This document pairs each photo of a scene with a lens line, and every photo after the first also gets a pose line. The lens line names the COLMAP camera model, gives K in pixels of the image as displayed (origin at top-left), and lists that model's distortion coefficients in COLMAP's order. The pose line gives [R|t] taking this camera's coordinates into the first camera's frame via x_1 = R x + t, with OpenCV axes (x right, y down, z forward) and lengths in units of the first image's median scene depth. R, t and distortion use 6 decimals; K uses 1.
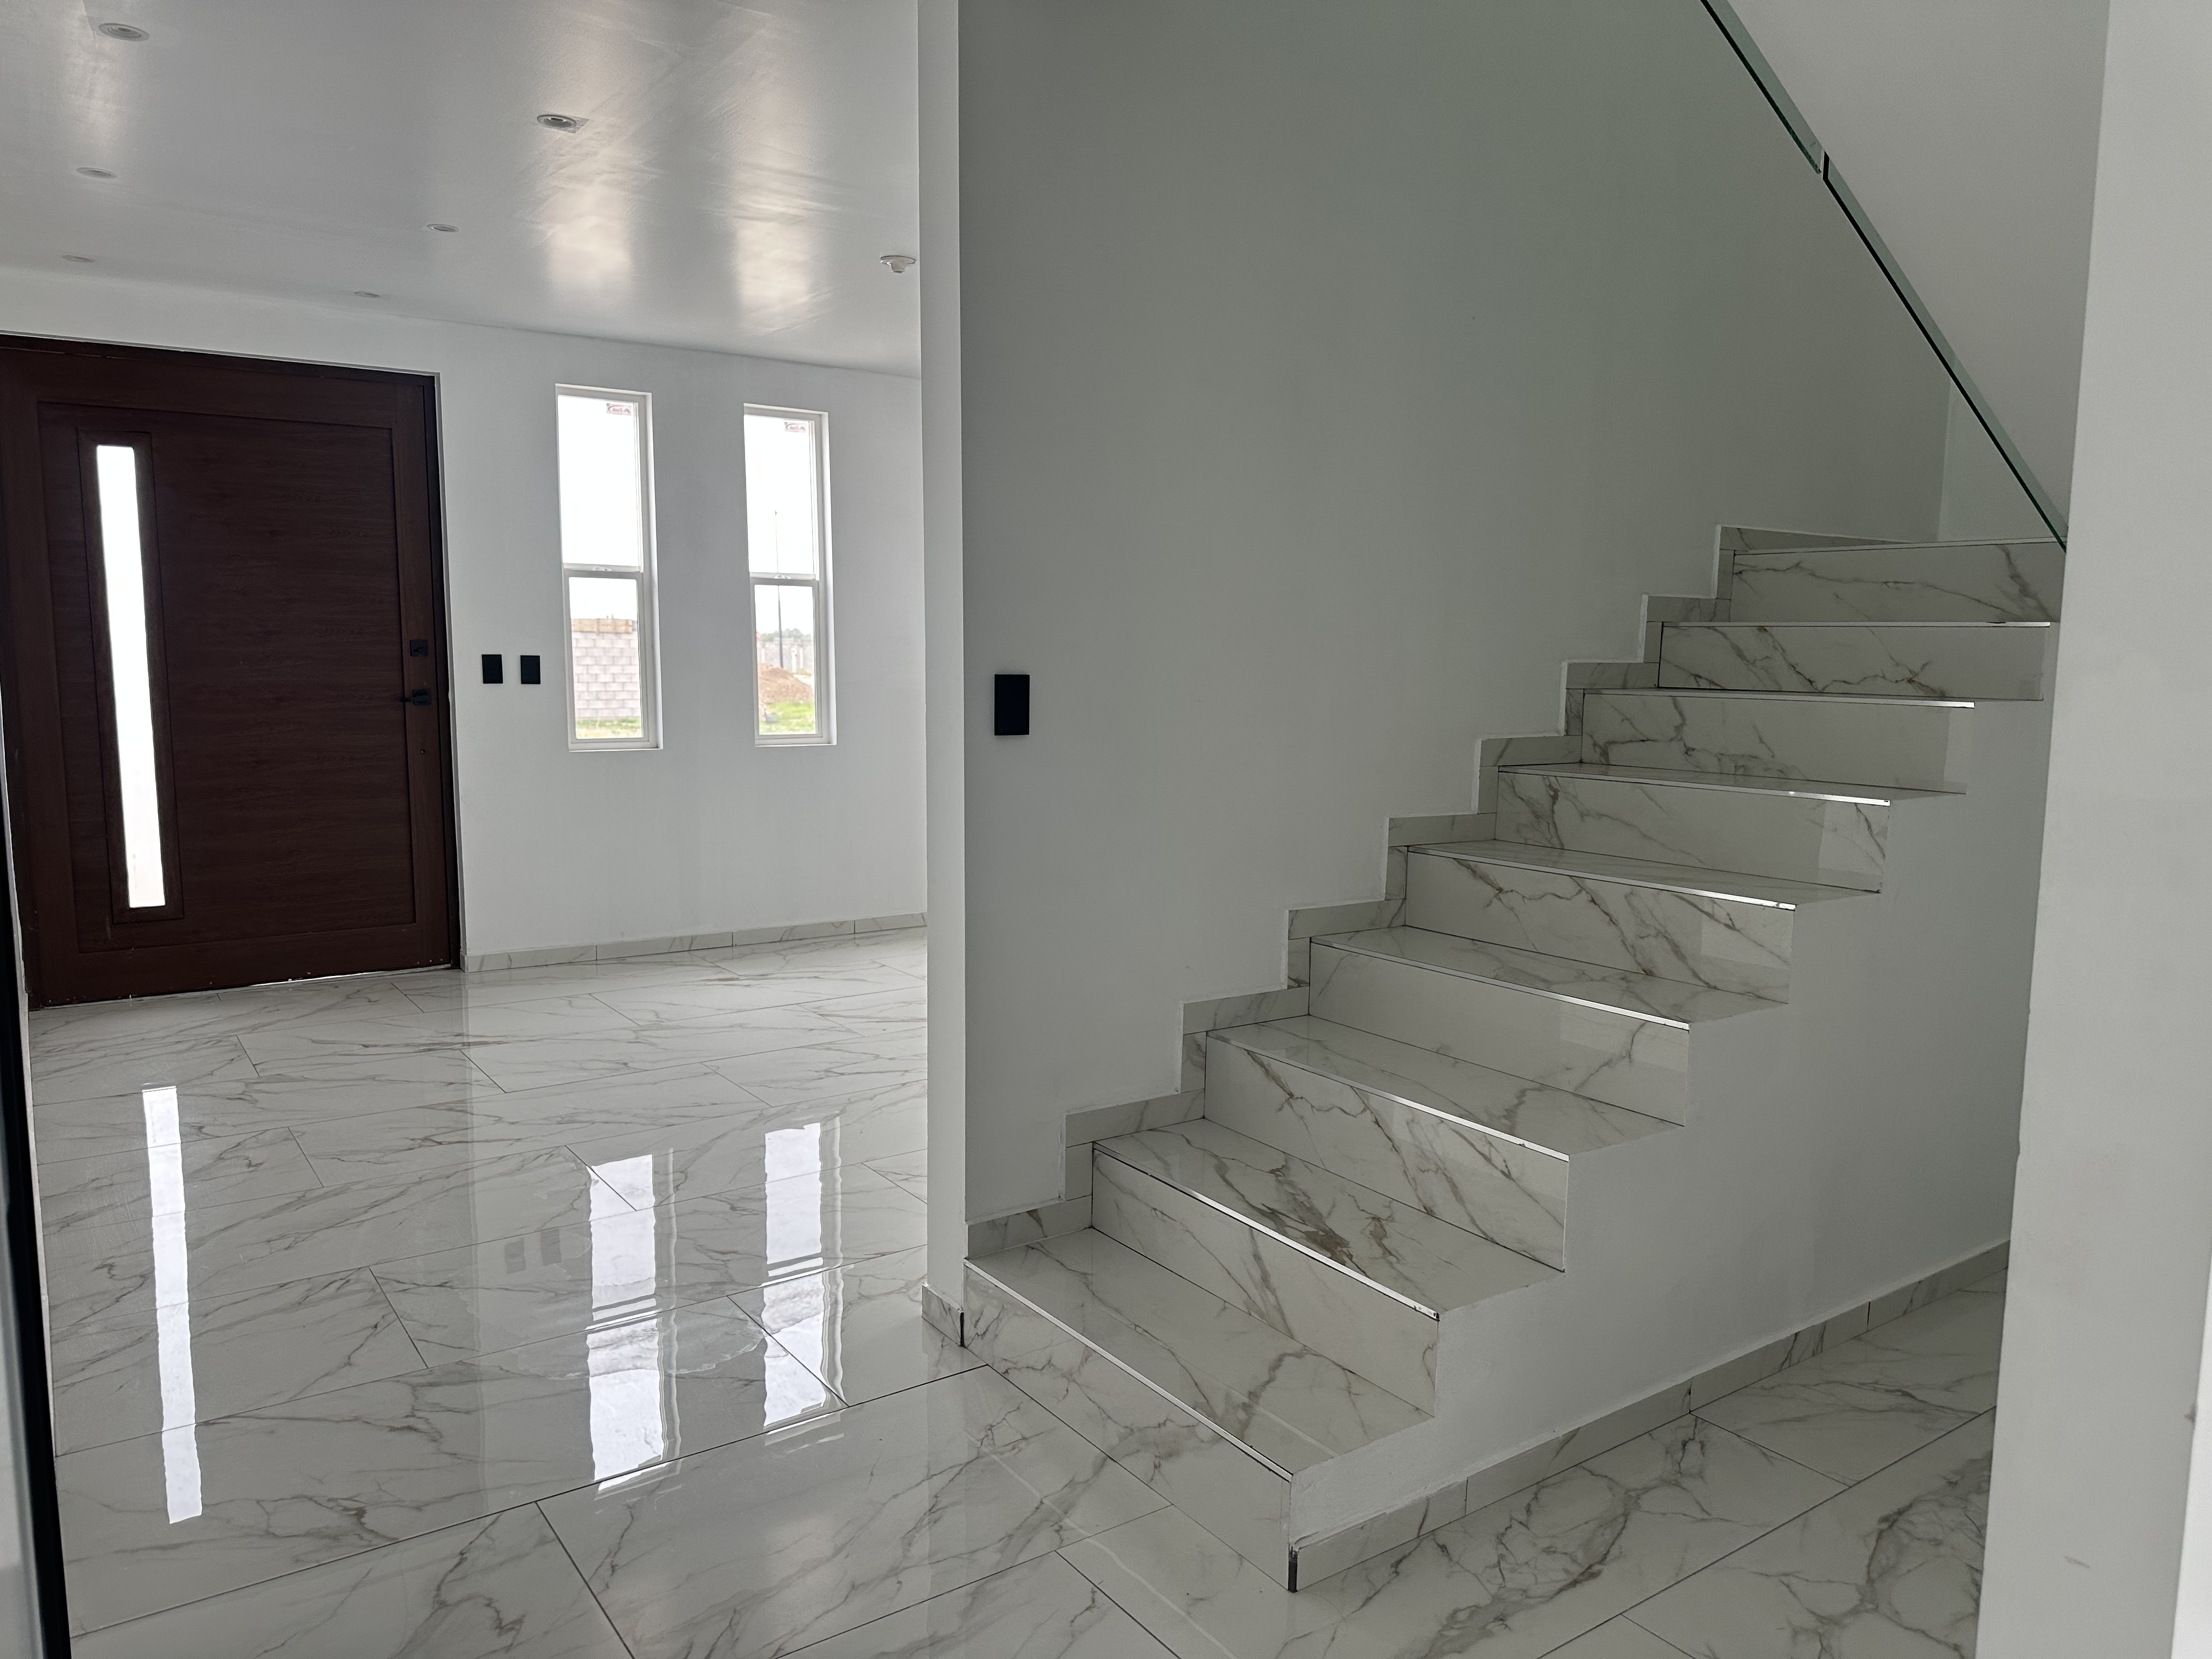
lens RADIAL K [[1542.1, 0, 1106.0], [0, 1542.1, 829.5], [0, 0, 1]] dist [0.015643, -0.000963]
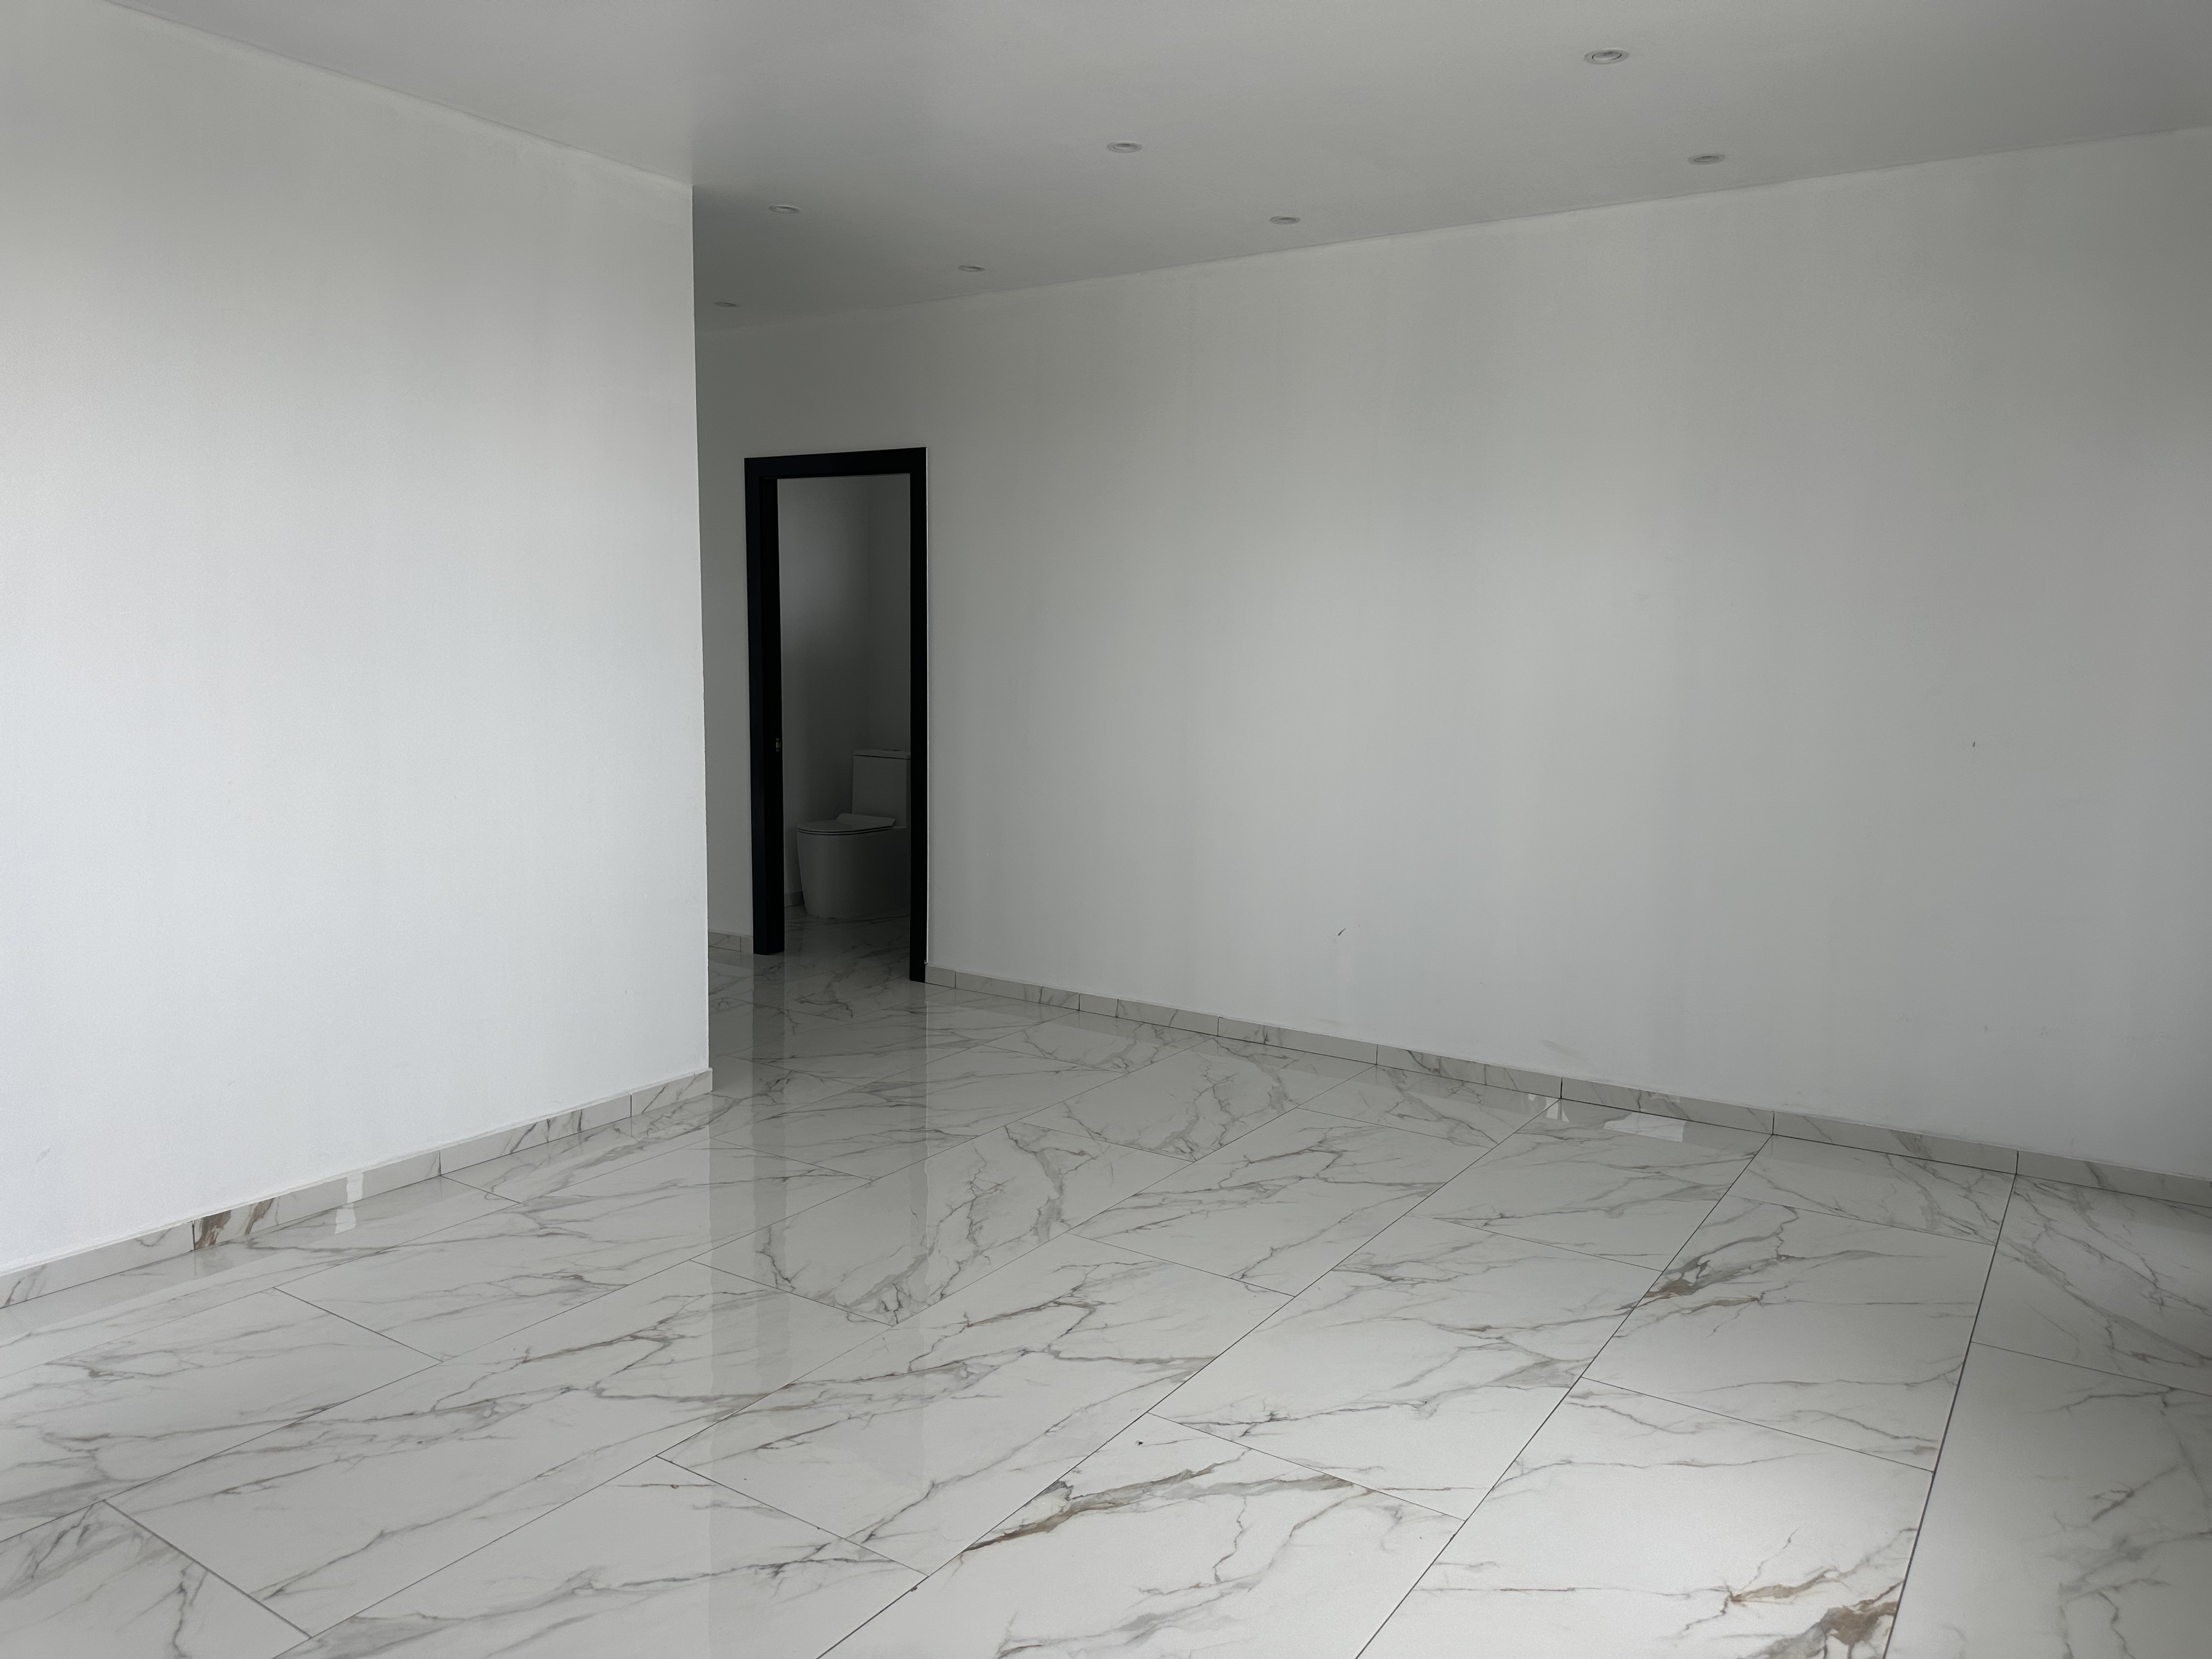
lens RADIAL K [[1550.0, 0, 1125.2], [0, 1550.0, 829.0], [0, 0, 1]] dist [0.112427, -0.187532]
pose [[-0.926963, 0.023374, -0.374423, 0.034819], [-0.068677, 0.970618, 0.230617, -0.149888], [0.368812, 0.239488, -0.898122, 1.227471]]
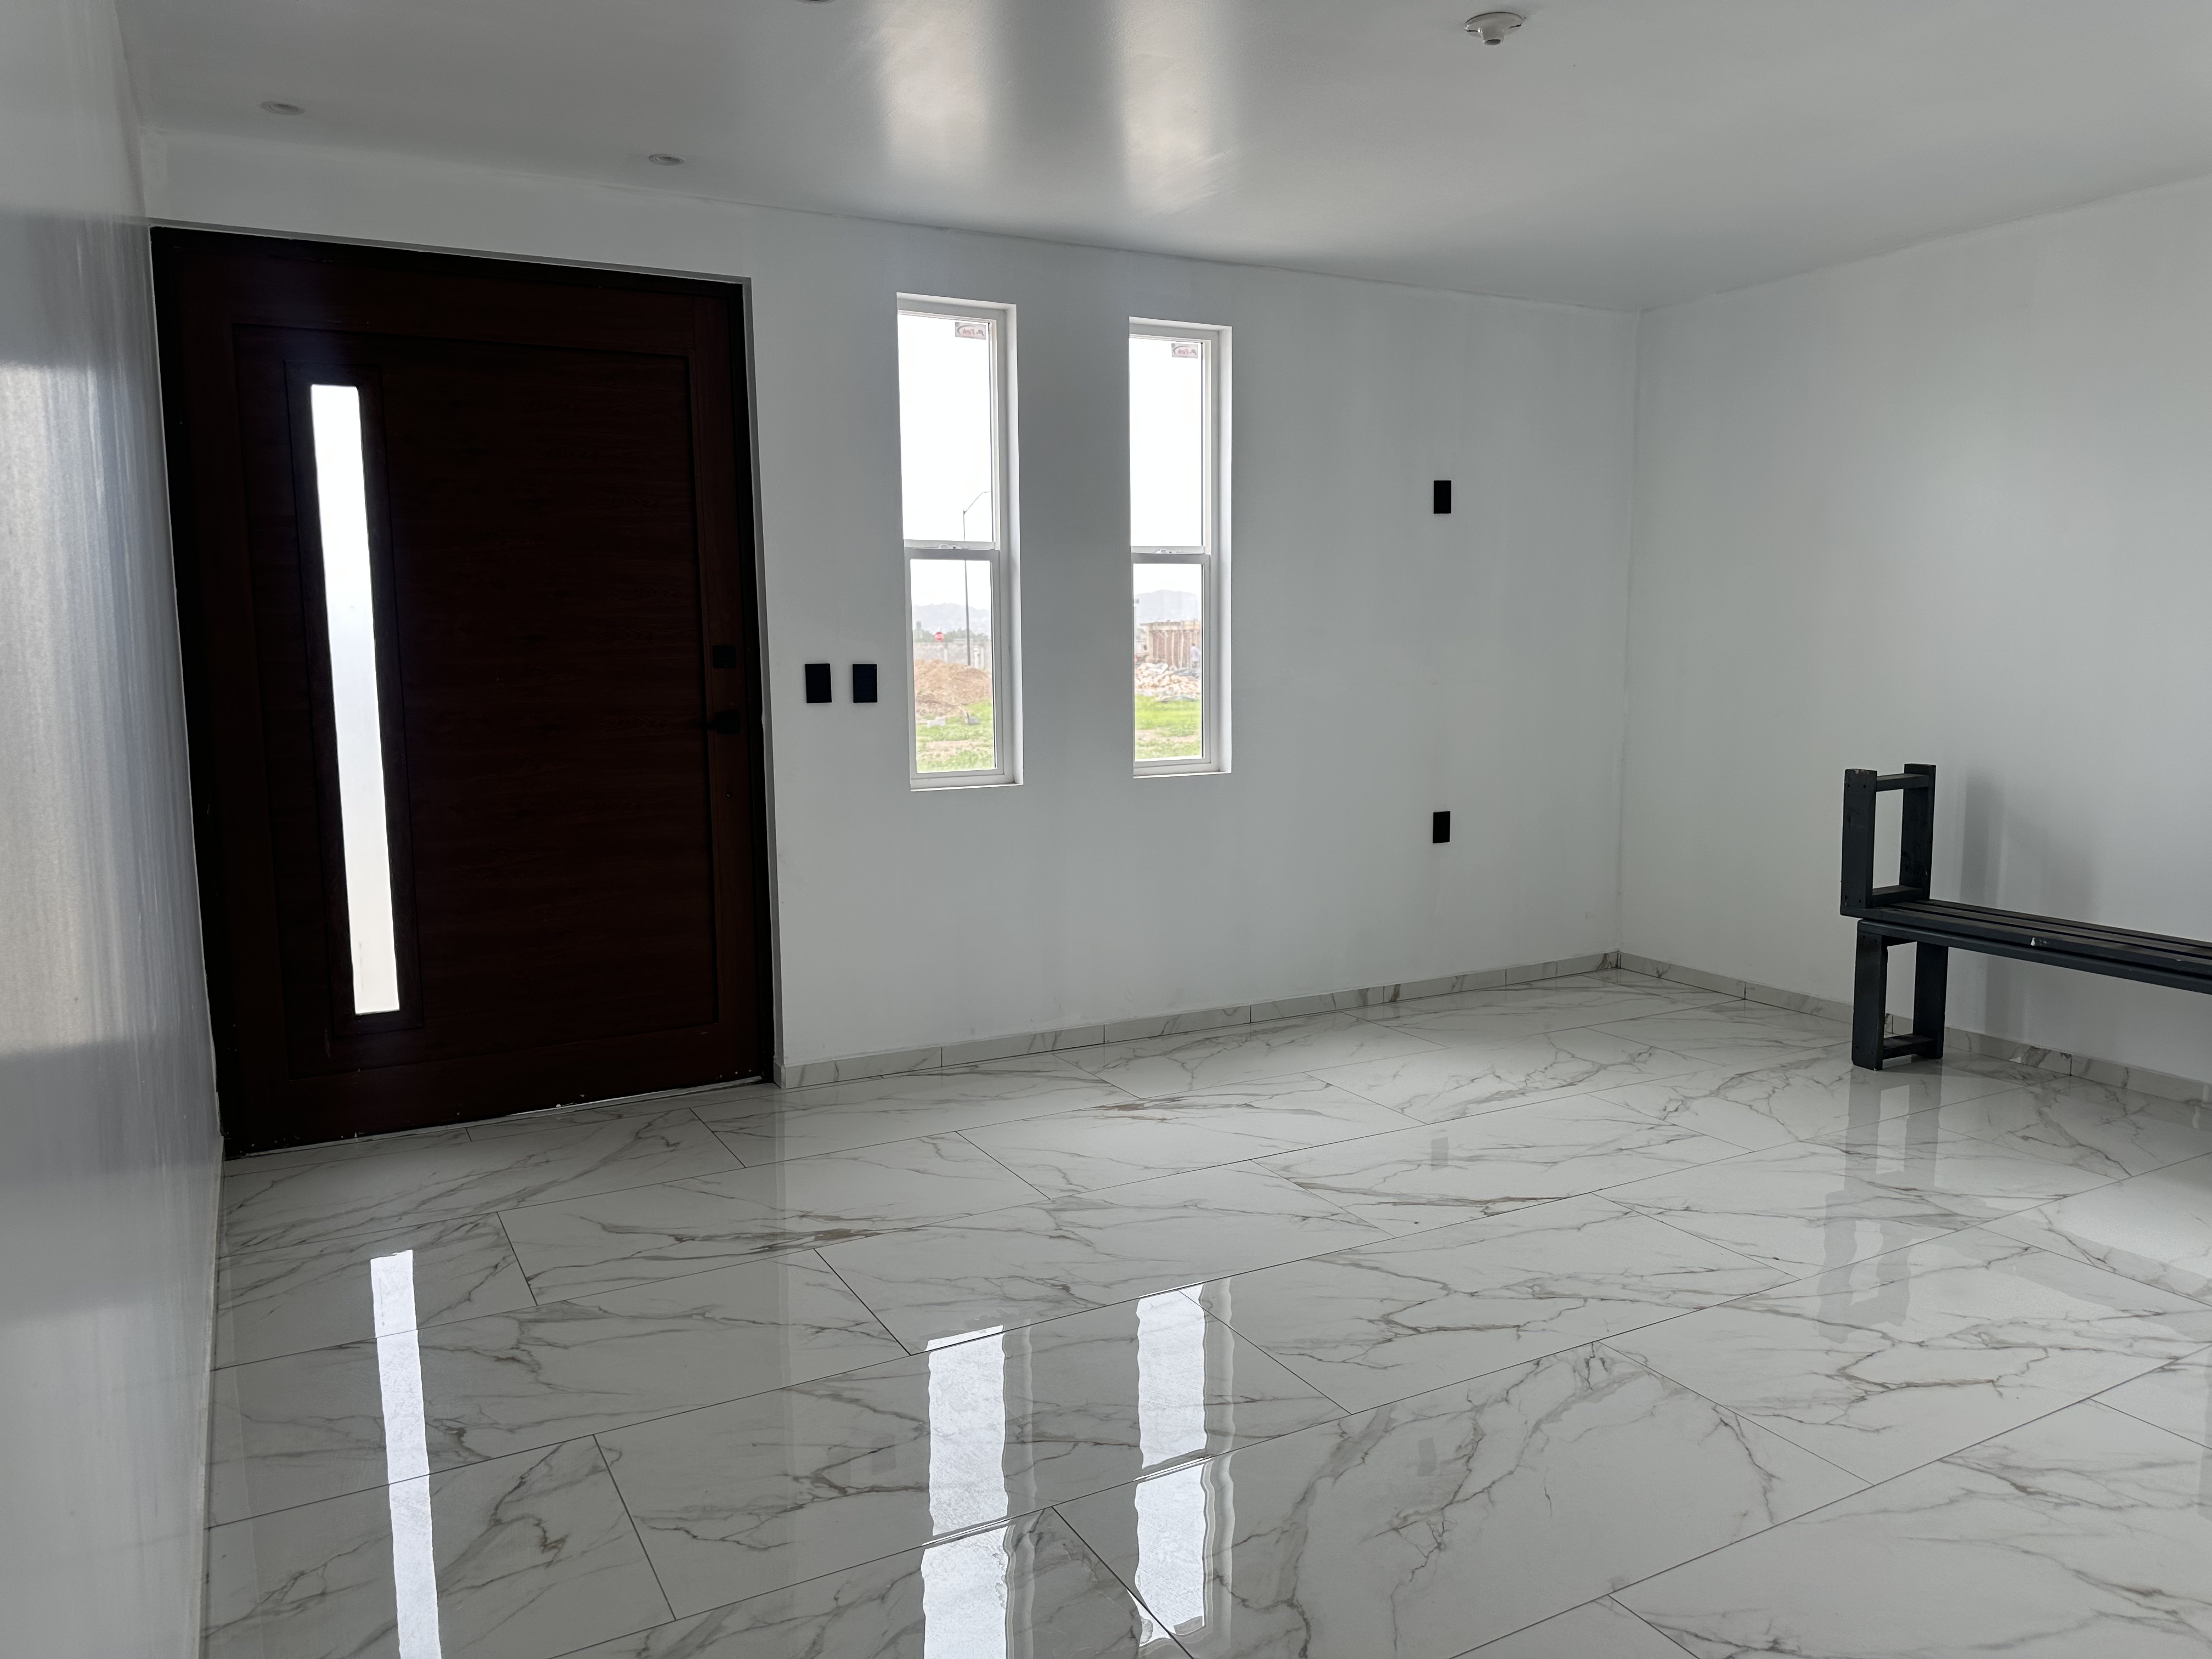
lens RADIAL K [[1542.5, 0, 1085.3], [0, 1542.5, 818.3], [0, 0, 1]] dist [0.109198, -0.113890]
pose [[0.992355, -0.001019, -0.123412, -0.178577], [0.000958, 0.999999, -0.000552, -0.038499], [0.123412, 0.000430, 0.992355, 0.279818]]
